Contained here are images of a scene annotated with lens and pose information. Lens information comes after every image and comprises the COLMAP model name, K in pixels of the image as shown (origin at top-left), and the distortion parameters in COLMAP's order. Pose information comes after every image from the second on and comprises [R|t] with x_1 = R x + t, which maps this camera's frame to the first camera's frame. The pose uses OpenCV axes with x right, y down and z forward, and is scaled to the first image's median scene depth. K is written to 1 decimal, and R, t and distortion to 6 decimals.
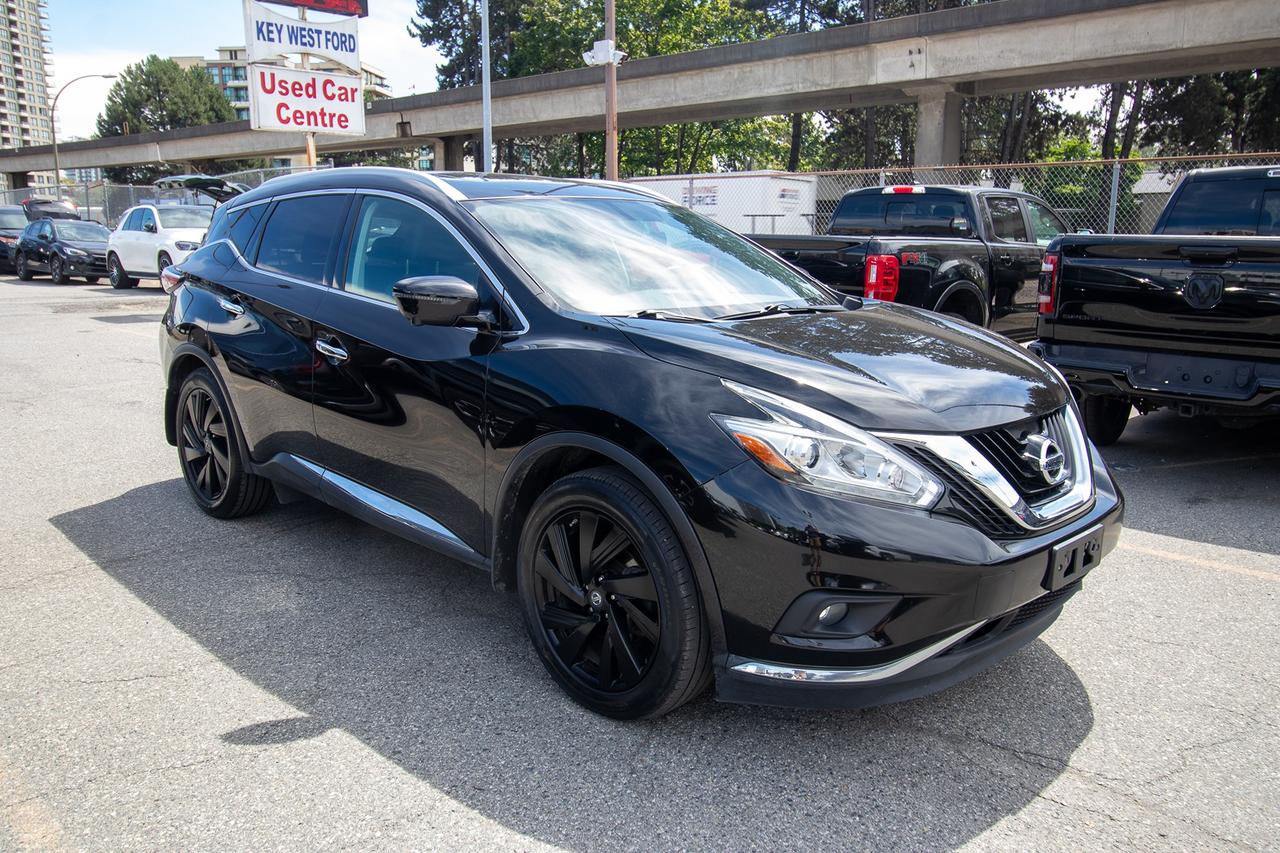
lens RADIAL K [[1009.5, 0, 647.0], [0, 1009.5, 424.9], [0, 0, 1]] dist [0.012042, -0.000228]
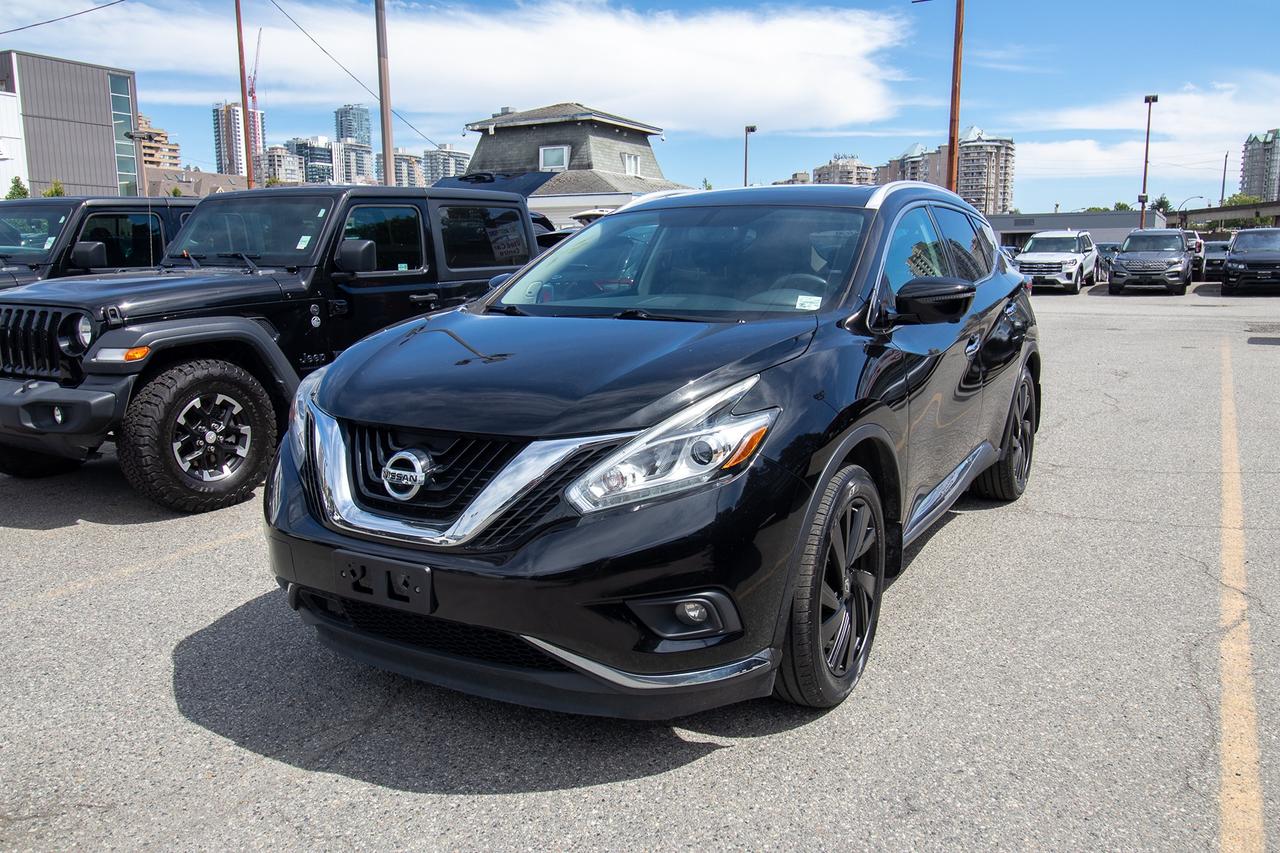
lens RADIAL K [[1009.5, 0, 647.5], [0, 1009.5, 428.2], [0, 0, 1]] dist [0.012042, -0.000228]
pose [[0.249312, 0.156282, -0.955730, 0.186738], [-0.173919, 0.978073, 0.114567, -0.021249], [0.952678, 0.137657, 0.271026, 0.134567]]
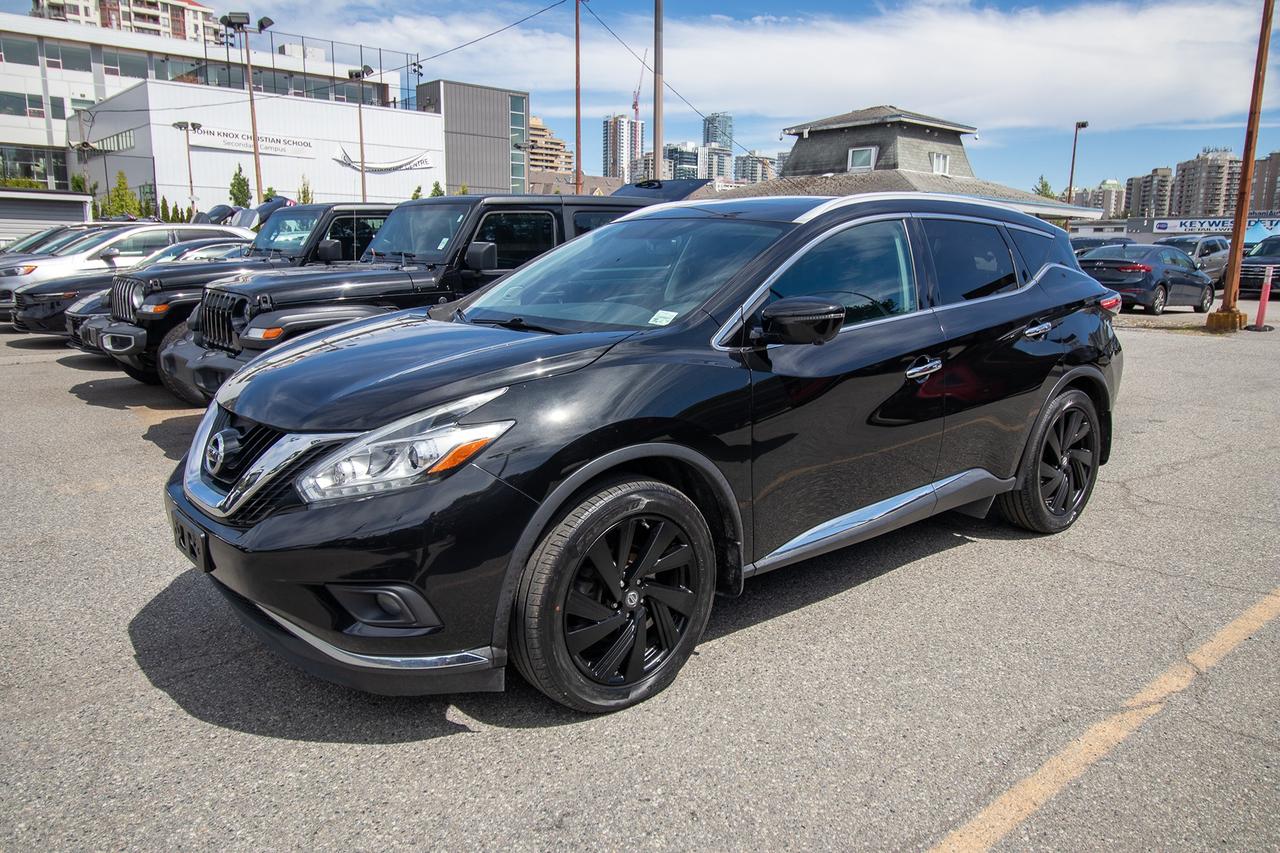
lens RADIAL K [[925.2, 0, 644.0], [0, 925.2, 428.1], [0, 0, 1]] dist [0.019580, -0.018785]
pose [[-0.097351, 0.183238, -0.978236, 0.186459], [-0.196781, 0.959957, 0.199397, -0.039355], [0.975602, 0.211910, -0.057395, 0.211023]]
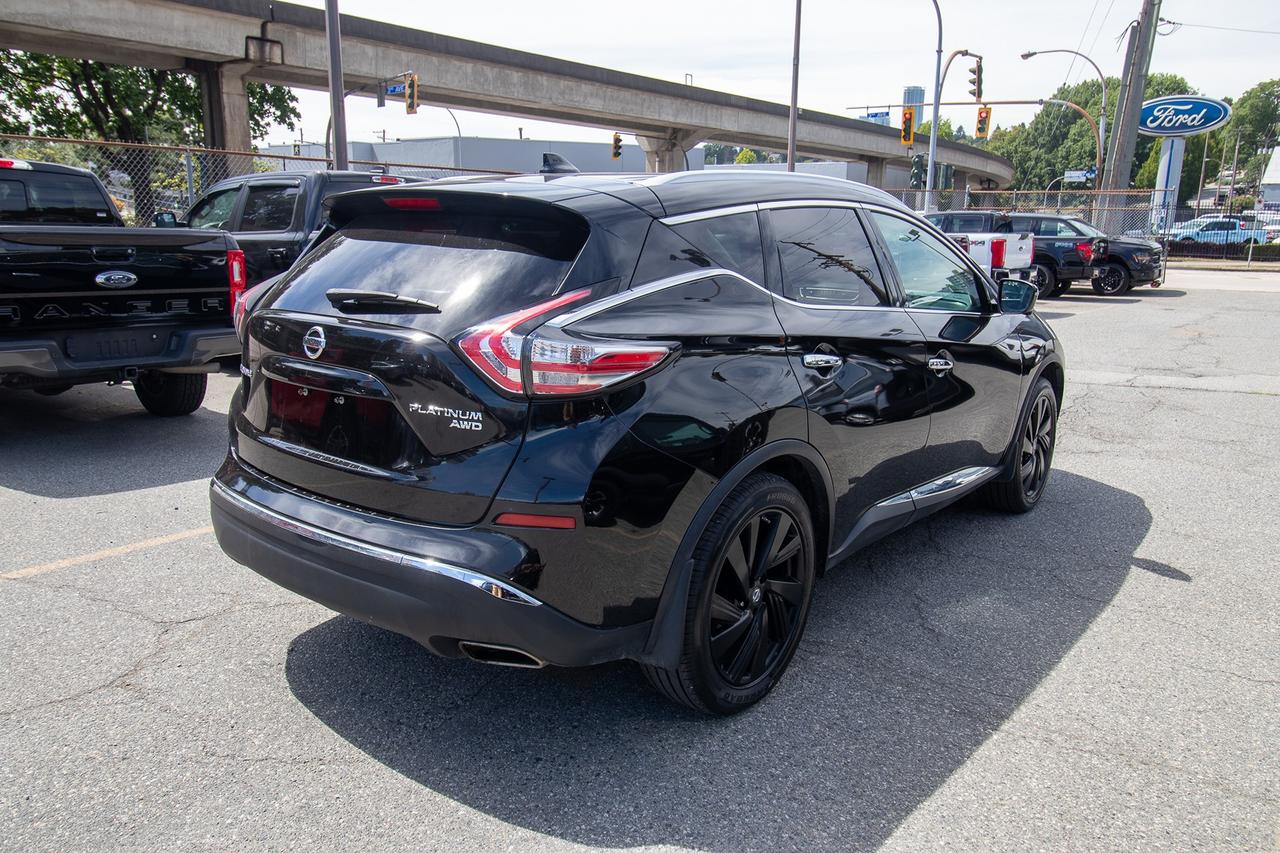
lens RADIAL K [[925.2, 0, 645.1], [0, 925.2, 426.9], [0, 0, 1]] dist [0.019580, -0.018785]
pose [[-0.108949, -0.228659, 0.967391, -0.230972], [0.168325, 0.954886, 0.244660, -0.056912], [-0.979692, 0.189492, -0.065545, 0.260245]]
